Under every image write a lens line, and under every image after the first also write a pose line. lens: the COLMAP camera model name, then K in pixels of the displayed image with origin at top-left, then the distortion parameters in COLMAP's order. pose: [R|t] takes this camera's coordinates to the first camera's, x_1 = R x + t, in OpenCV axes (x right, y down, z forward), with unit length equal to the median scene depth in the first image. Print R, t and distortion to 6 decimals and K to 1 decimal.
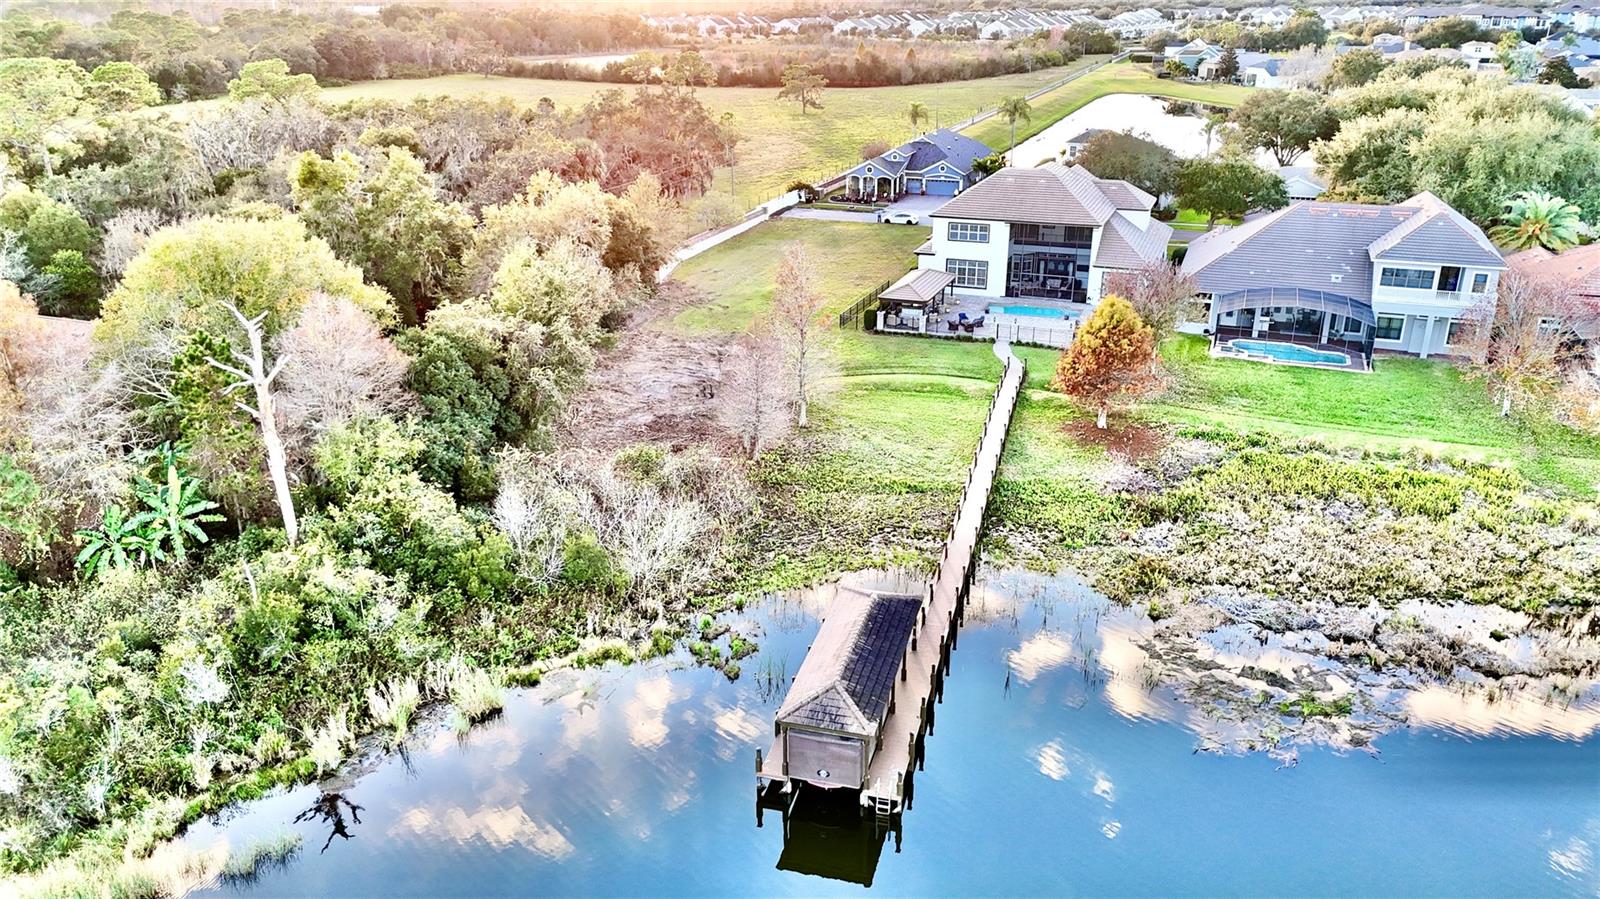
lens RADIAL K [[1169.5, 0, 806.7], [0, 1169.5, 444.7], [0, 0, 1]] dist [0.093769, -0.123669]
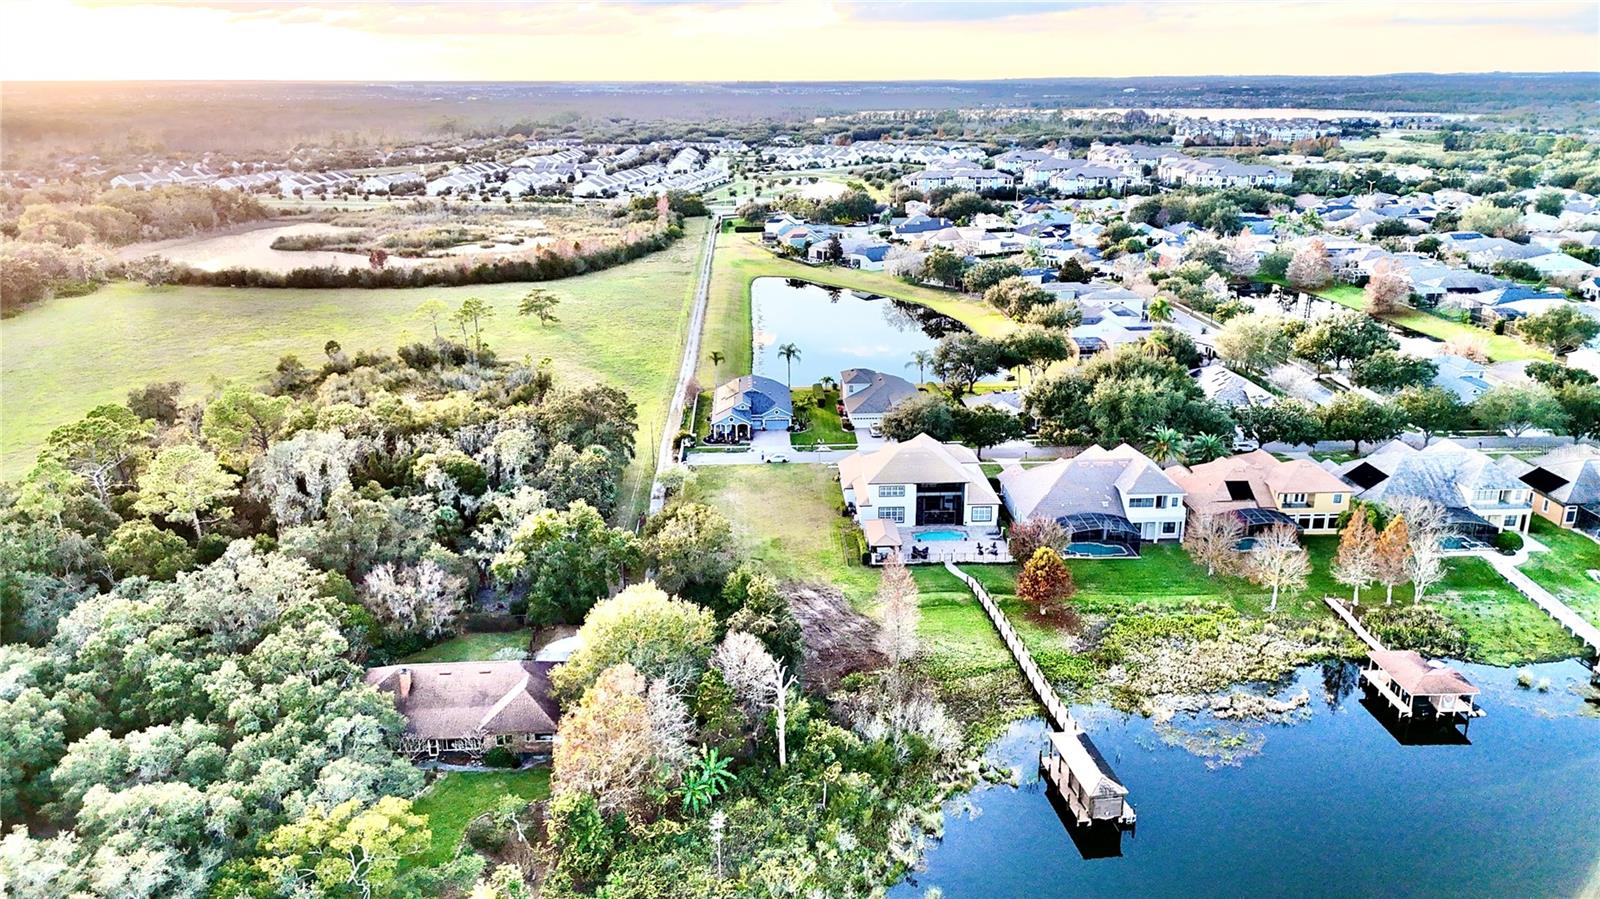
lens RADIAL K [[1169.5, 0, 806.7], [0, 1169.5, 444.7], [0, 0, 1]] dist [0.093769, -0.123669]
pose [[0.915069, -0.120058, 0.385014, -0.584977], [0.146393, 0.988429, -0.039715, -0.195894], [-0.375791, 0.092705, 0.922056, -0.458248]]
